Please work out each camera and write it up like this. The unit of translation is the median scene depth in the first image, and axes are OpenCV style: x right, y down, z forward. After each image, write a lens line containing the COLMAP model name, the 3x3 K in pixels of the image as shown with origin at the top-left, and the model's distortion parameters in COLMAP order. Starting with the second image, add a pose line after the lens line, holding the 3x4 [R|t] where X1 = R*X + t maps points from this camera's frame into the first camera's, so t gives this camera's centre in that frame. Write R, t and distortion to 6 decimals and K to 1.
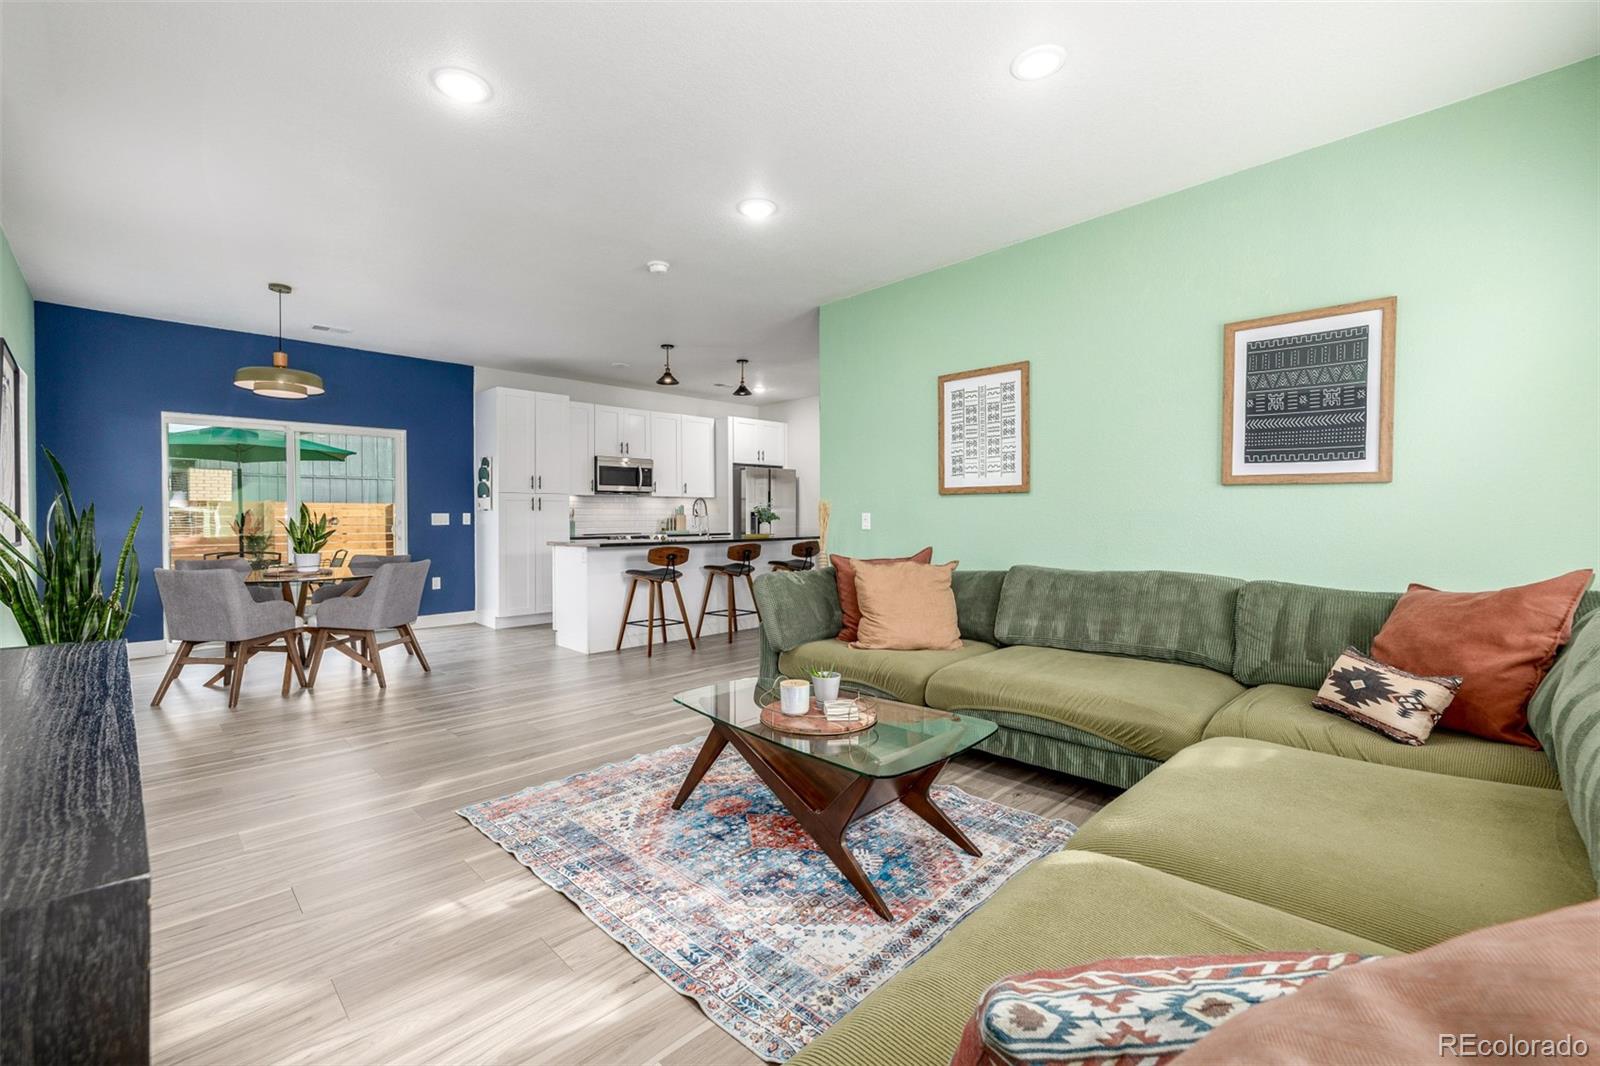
lens RADIAL K [[673.1, 0, 791.5], [0, 673.1, 521.5], [0, 0, 1]] dist [0.004187, -0.002318]
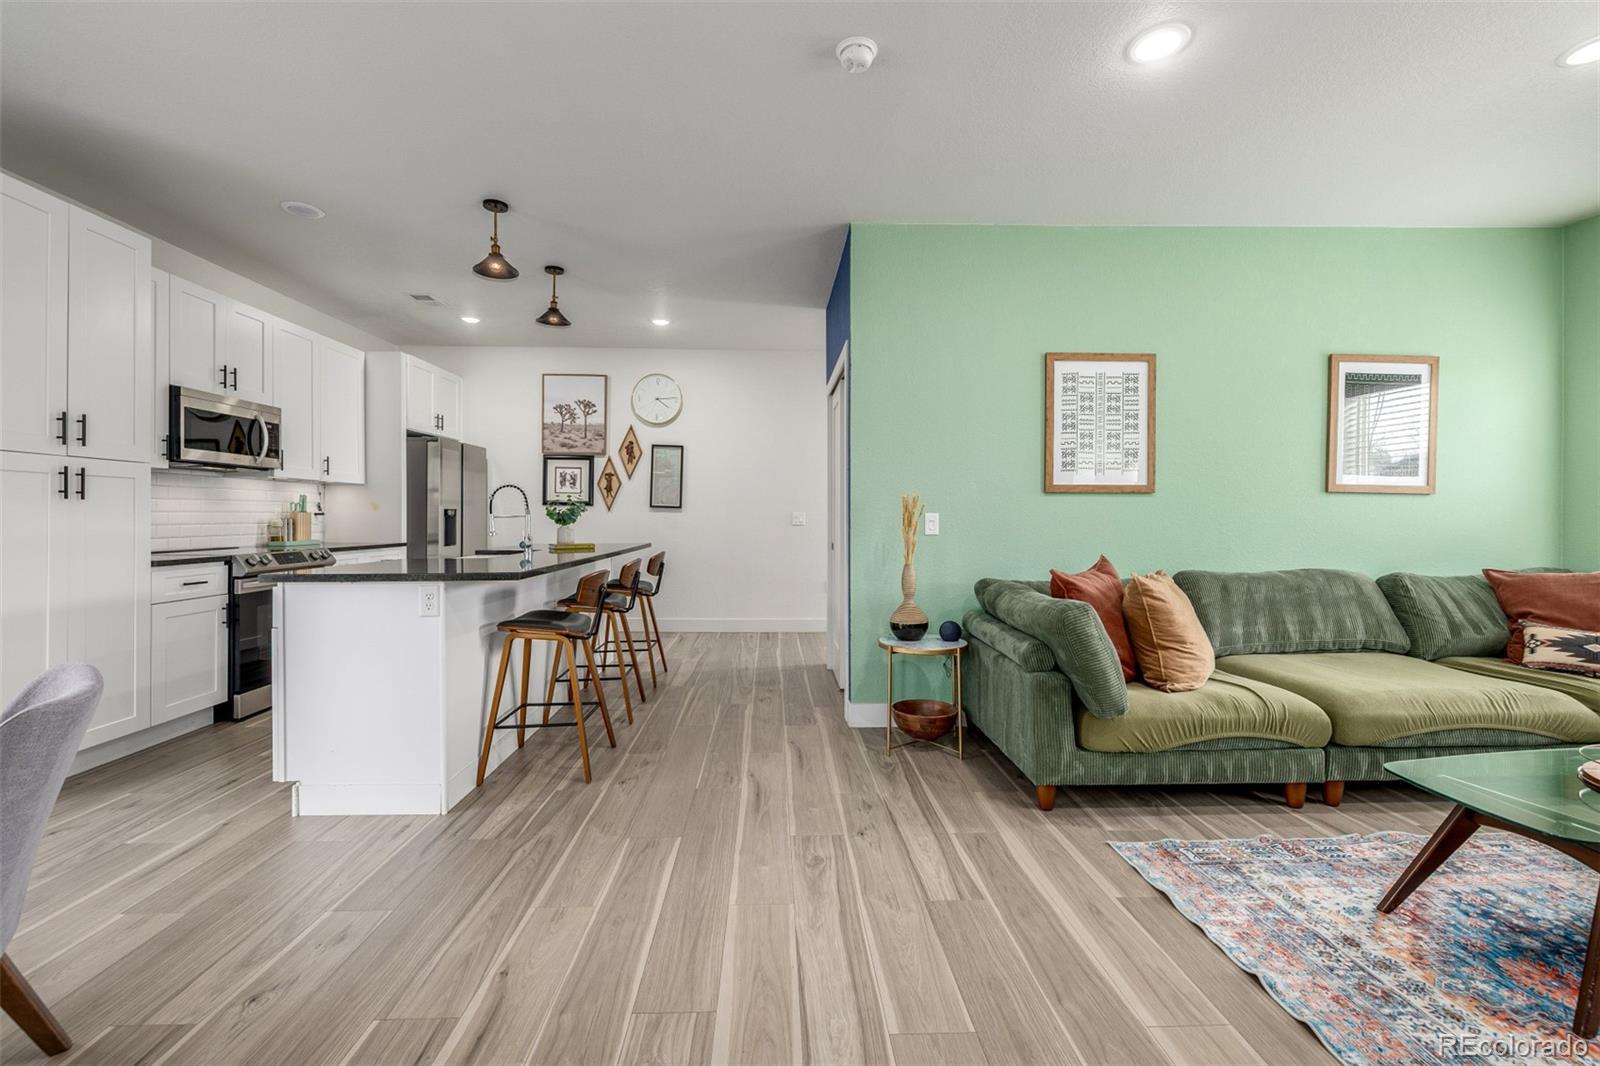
lens RADIAL K [[673.1, 0, 789.3], [0, 673.1, 520.1], [0, 0, 1]] dist [0.004187, -0.002318]
pose [[0.677989, 0.002035, 0.735069, -0.424594], [0.001341, 0.999991, -0.004005, -0.001277], [-0.735071, 0.003702, 0.677980, 0.452178]]
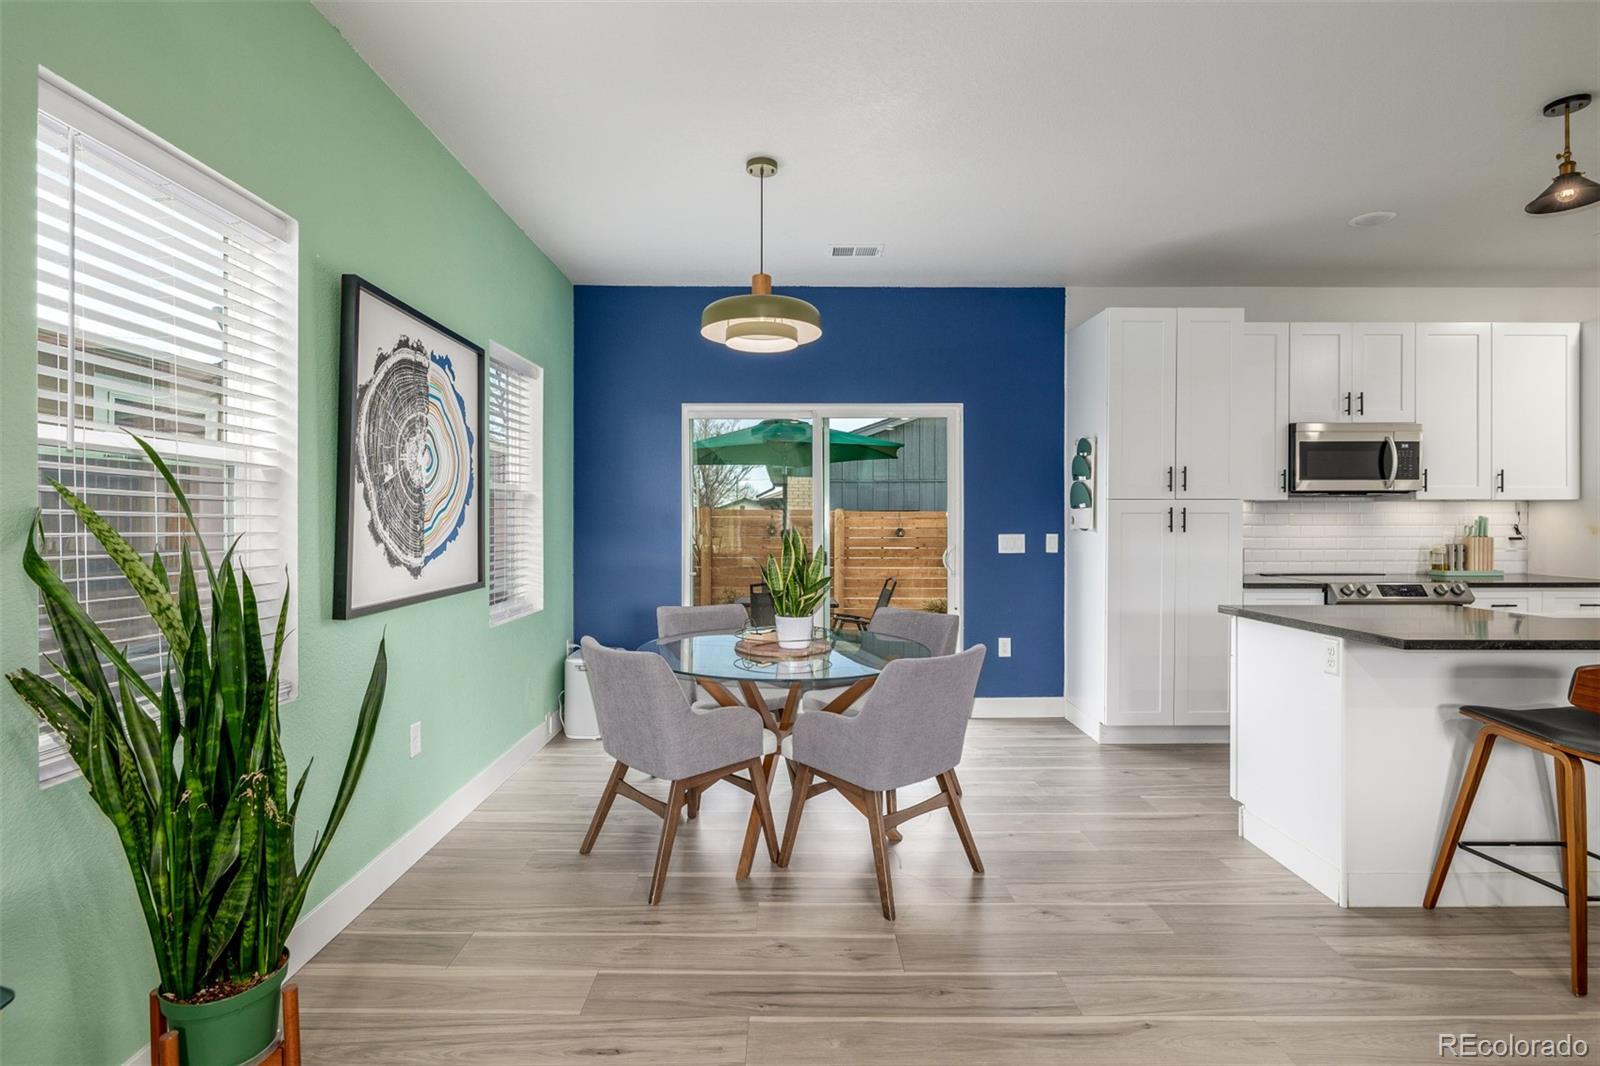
lens RADIAL K [[756.5, 0, 798.4], [0, 756.5, 521.5], [0, 0, 1]] dist [-0.002078, 0.000504]
pose [[0.721772, 0.006047, -0.692104, -0.200643], [-0.008348, 0.999965, 0.000030, -0.023945], [0.692080, 0.005756, 0.721798, 0.400641]]
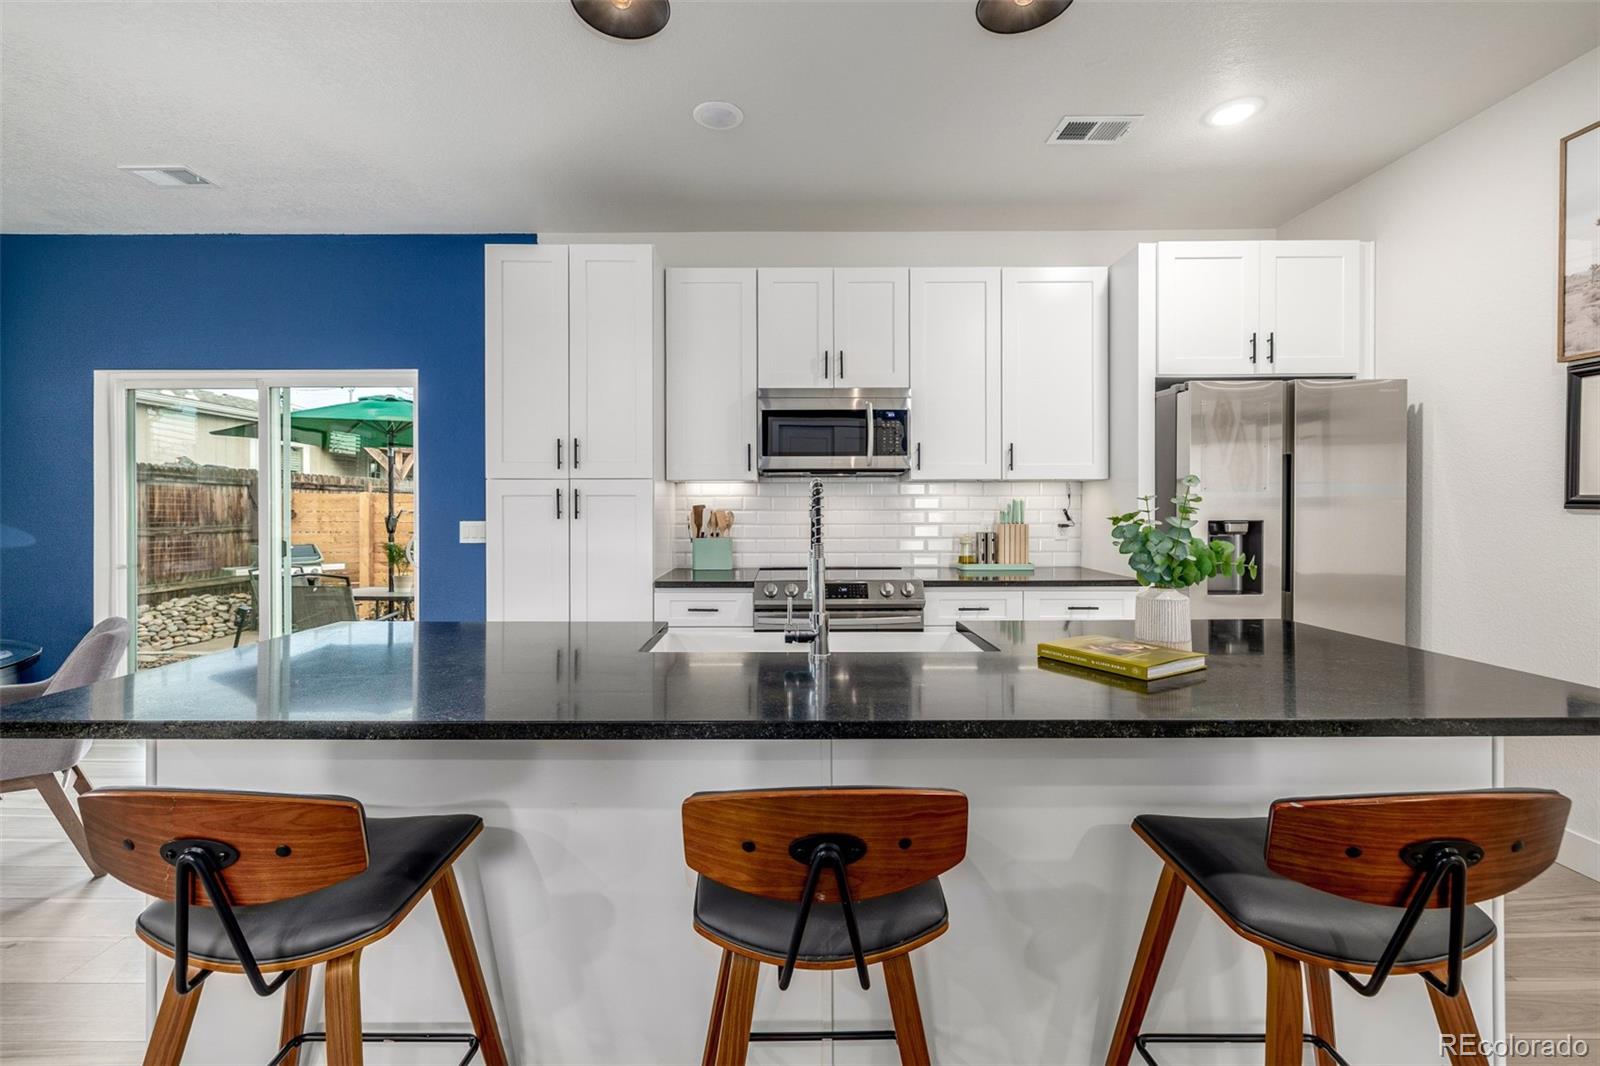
lens RADIAL K [[673.1, 0, 793.0], [0, 673.1, 498.3], [0, 0, 1]] dist [0.004187, -0.002318]
pose [[0.717131, -0.005031, -0.696920, 0.028433], [-0.006855, 0.999875, -0.014272, -0.026494], [0.696904, 0.015013, 0.717007, 0.873030]]
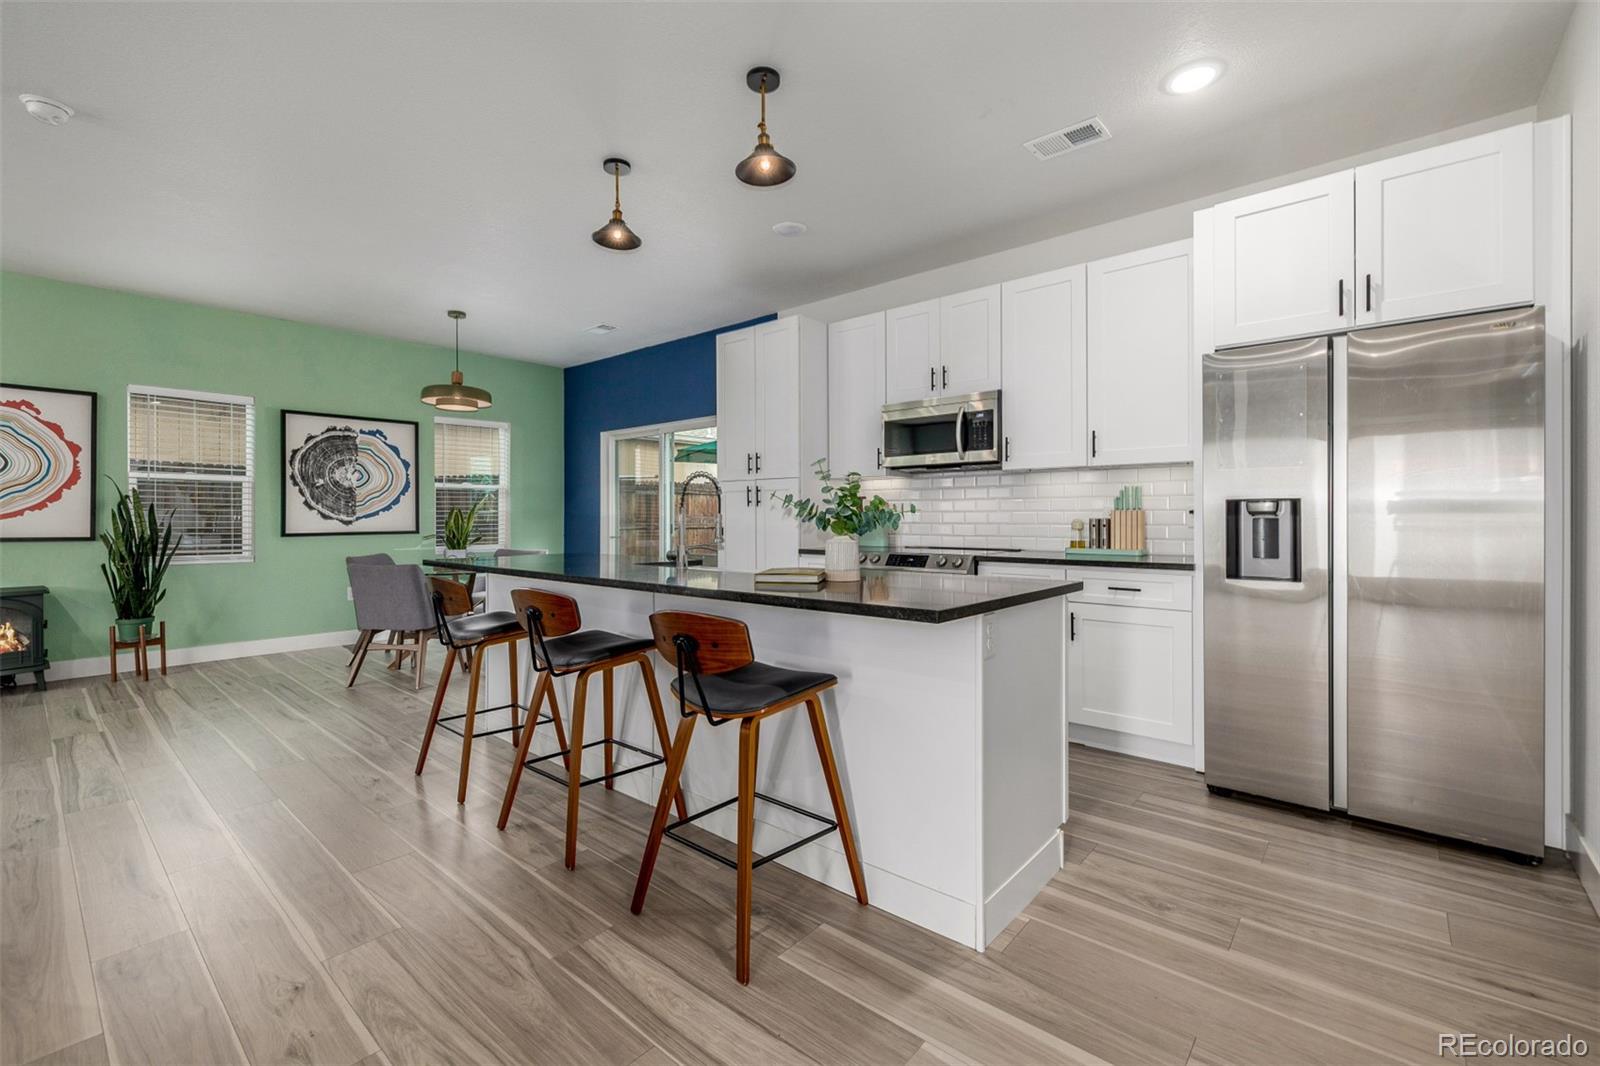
lens RADIAL K [[673.1, 0, 775.5], [0, 673.1, 517.0], [0, 0, 1]] dist [0.004187, -0.002318]
pose [[0.079380, 0.003935, -0.996837, 0.308908], [-0.007034, 0.999970, 0.003387, -0.008371], [0.996820, 0.006743, 0.079405, 1.067176]]
